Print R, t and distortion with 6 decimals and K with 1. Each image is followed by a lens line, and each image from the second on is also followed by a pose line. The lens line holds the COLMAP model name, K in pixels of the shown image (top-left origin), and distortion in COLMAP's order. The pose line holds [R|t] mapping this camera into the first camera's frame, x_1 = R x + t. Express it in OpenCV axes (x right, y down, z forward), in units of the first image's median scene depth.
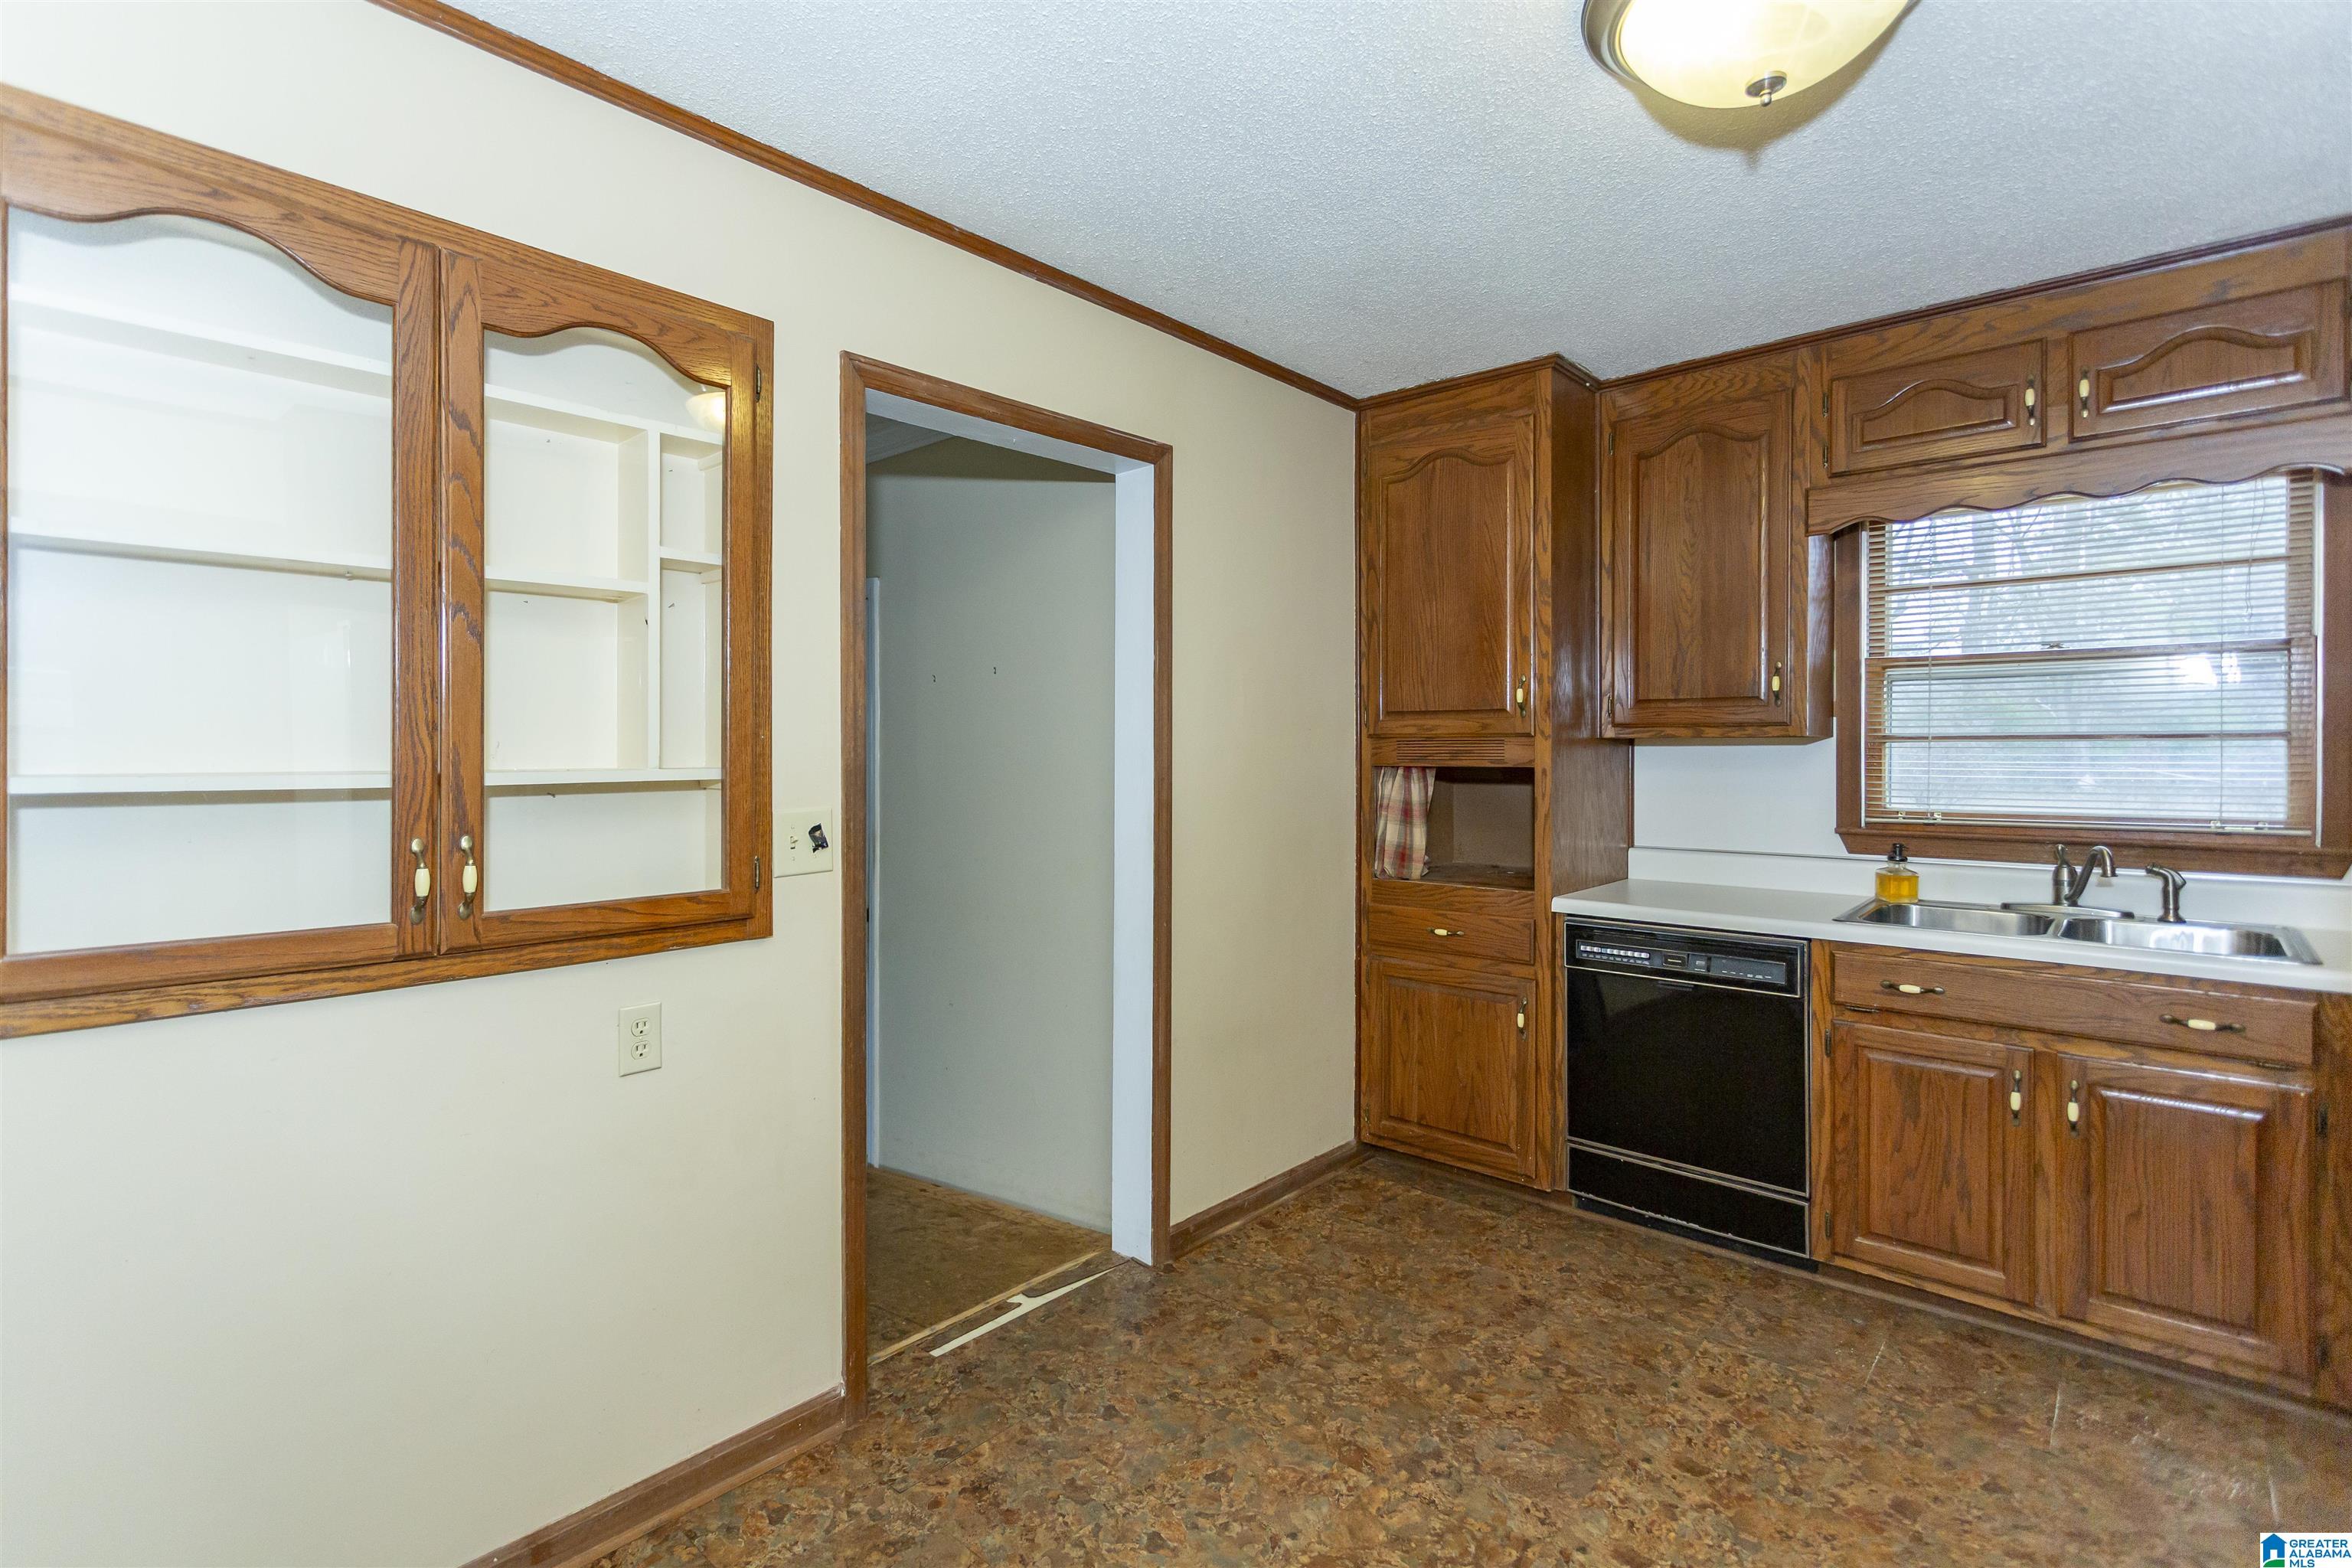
lens RADIAL K [[1099.0, 0, 1130.6], [0, 1099.0, 753.2], [0, 0, 1]] dist [0.002090, 0.000991]
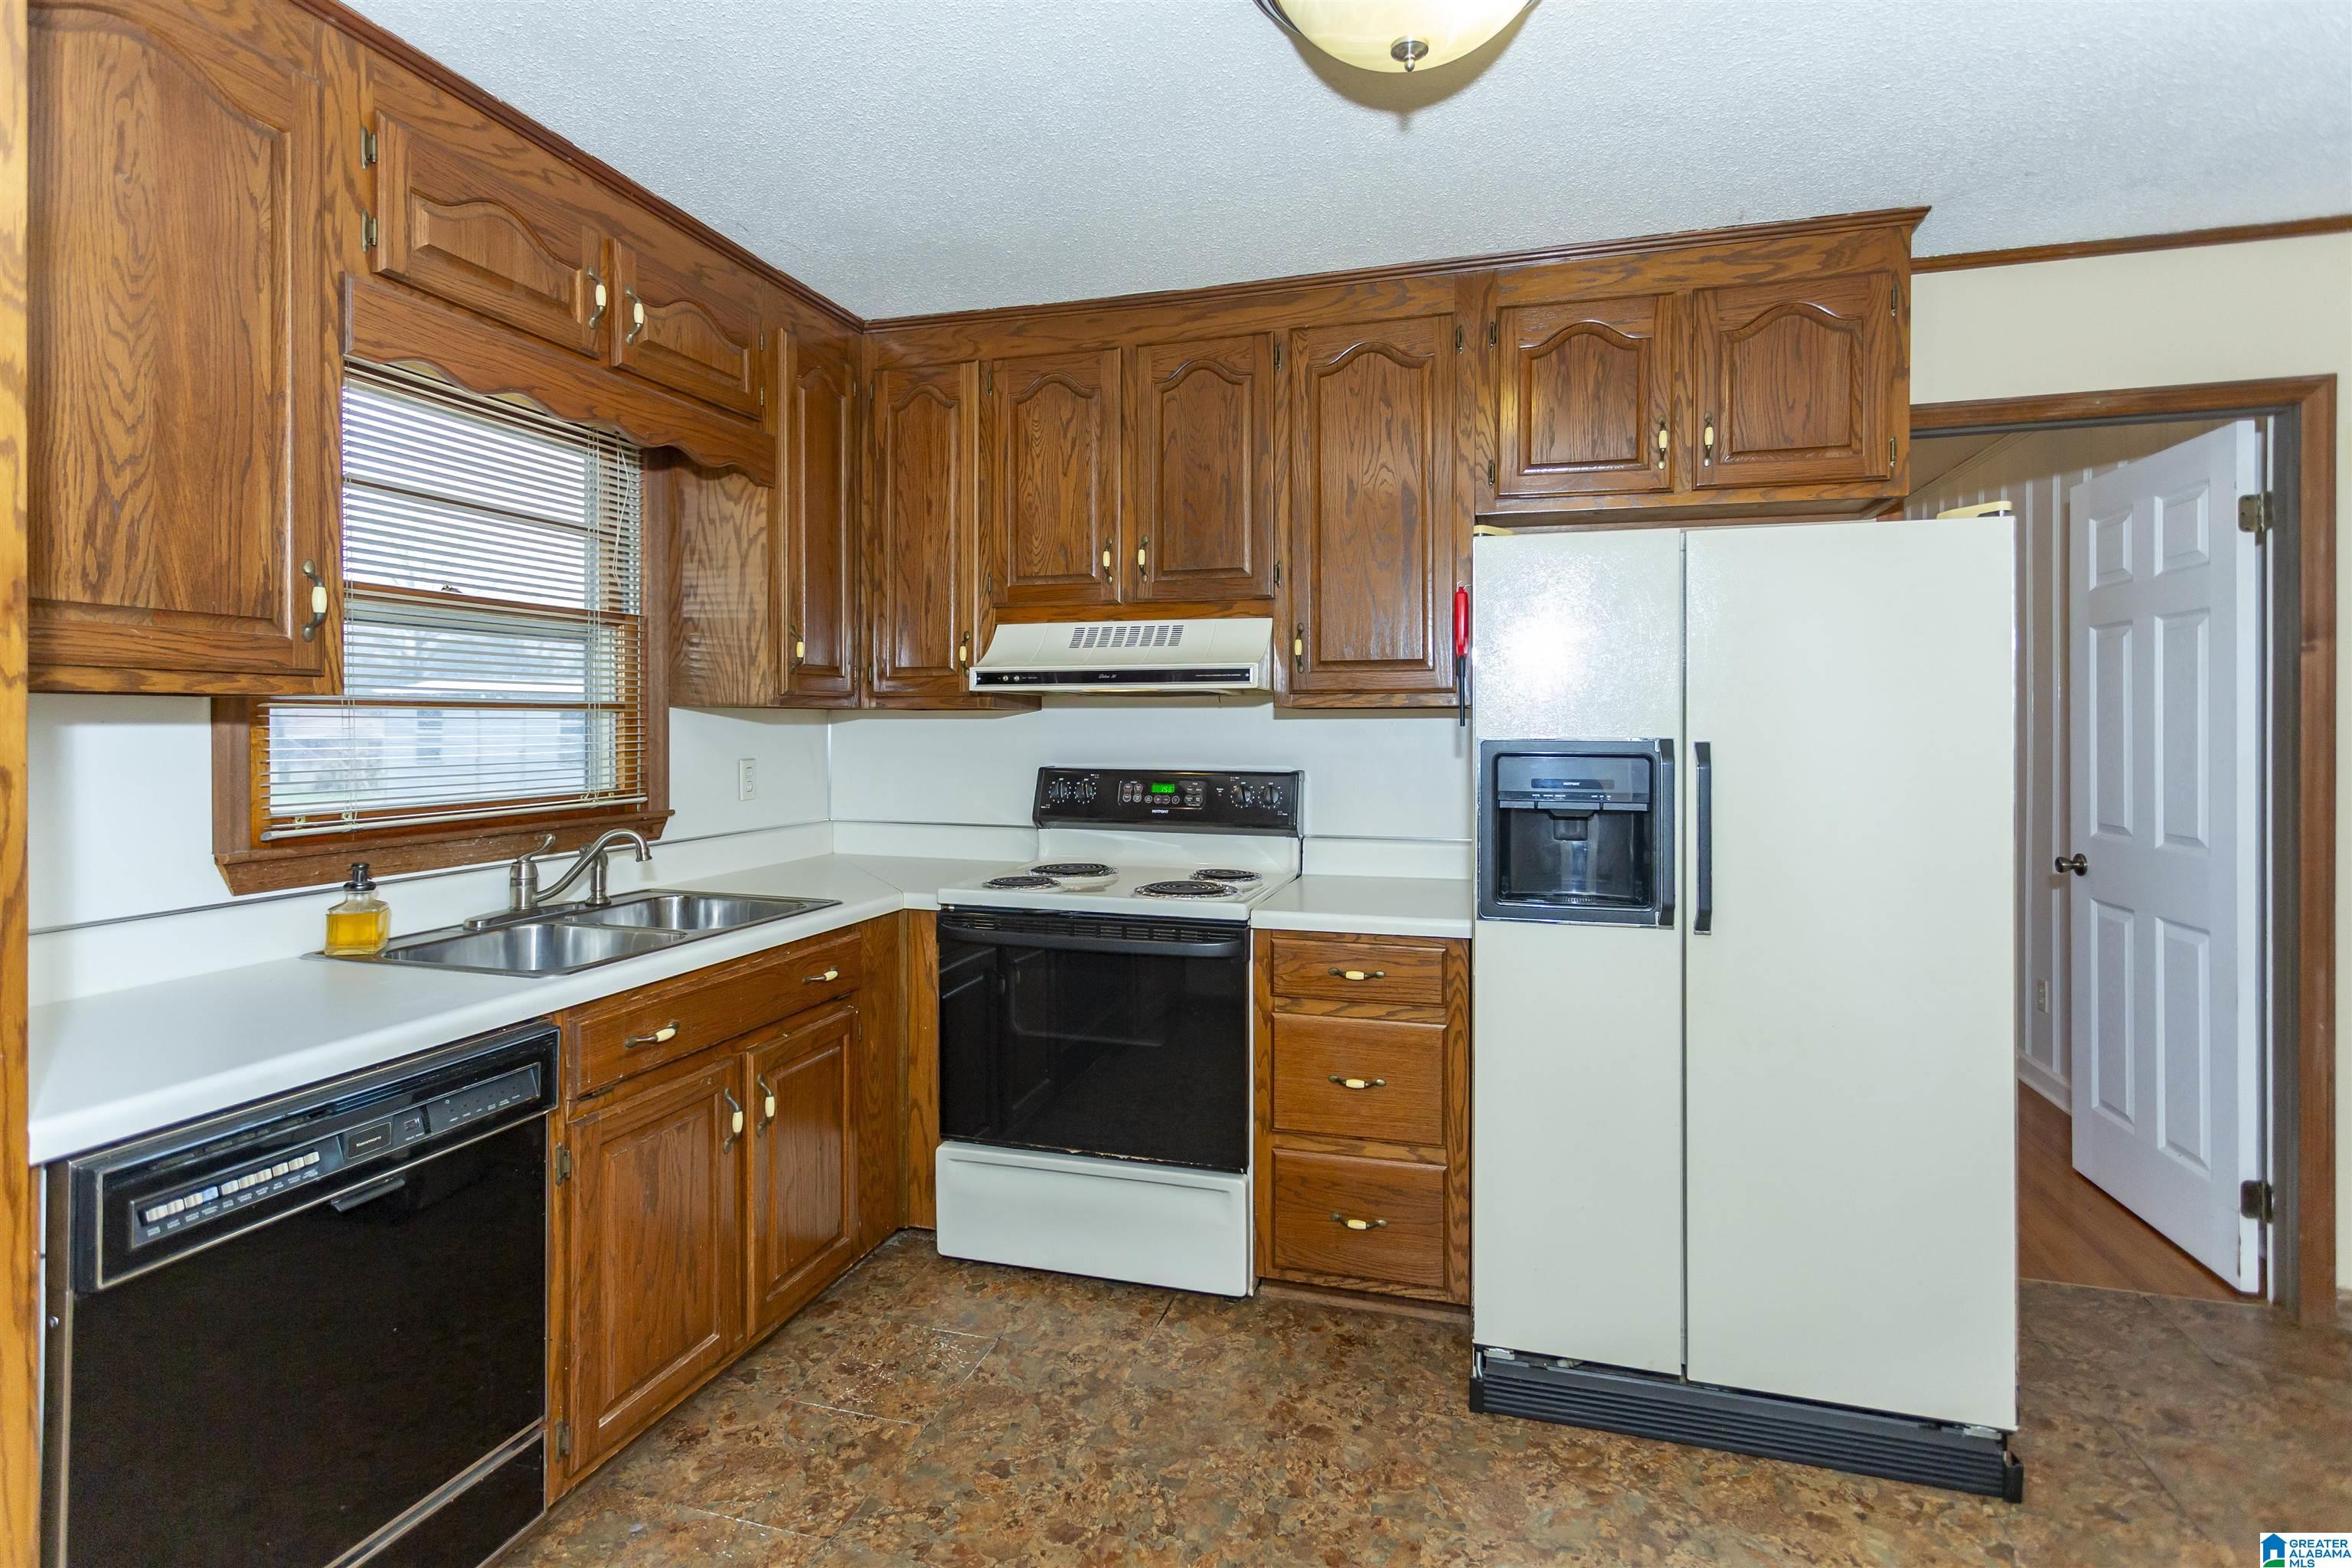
lens RADIAL K [[1125.0, 0, 1194.7], [0, 1125.0, 728.3], [0, 0, 1]] dist [0.002283, 0.000814]
pose [[-0.460081, -0.000582, 0.887877, -0.133715], [0.003151, 0.999992, 0.002288, 0.001880], [-0.887871, 0.003850, -0.460076, 0.926155]]
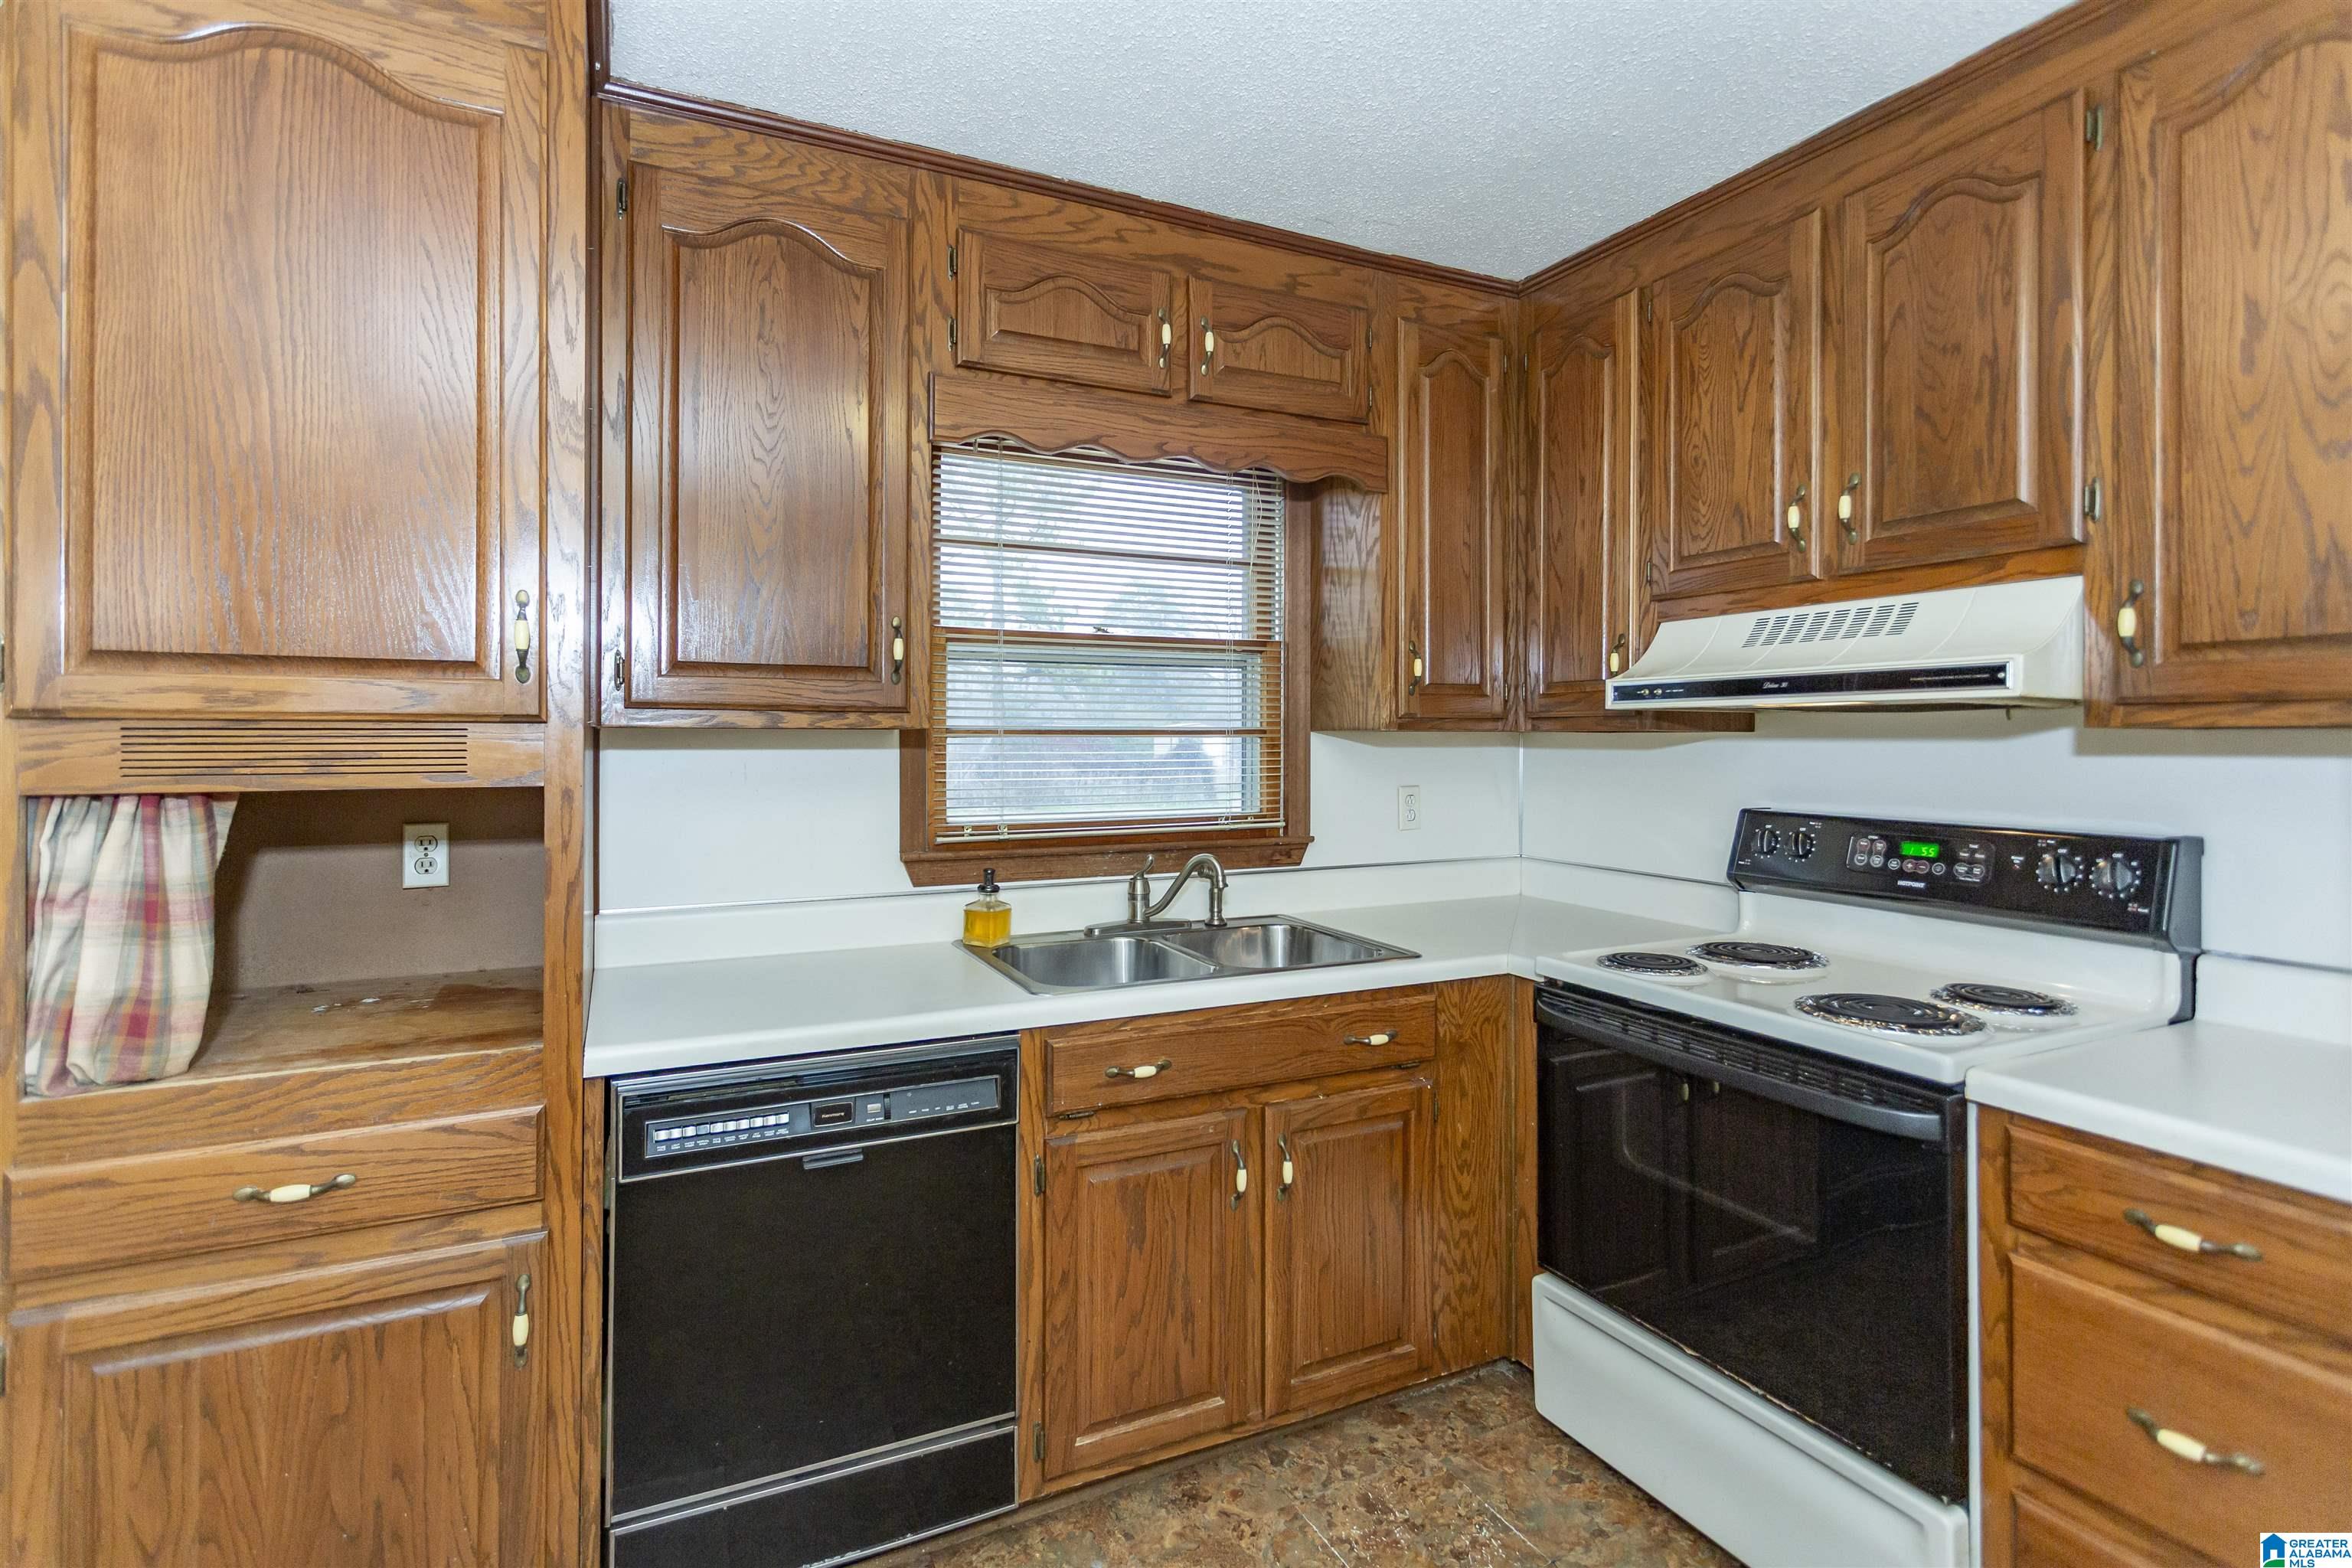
lens RADIAL K [[1127.5, 0, 1174.4], [0, 1127.5, 737.0], [0, 0, 1]] dist [0.003058, 0.001002]
pose [[0.353190, 0.004890, 0.935539, 0.002835], [0.000761, 0.999985, -0.005515, -0.006473], [-0.935551, 0.002660, 0.353181, 0.639240]]
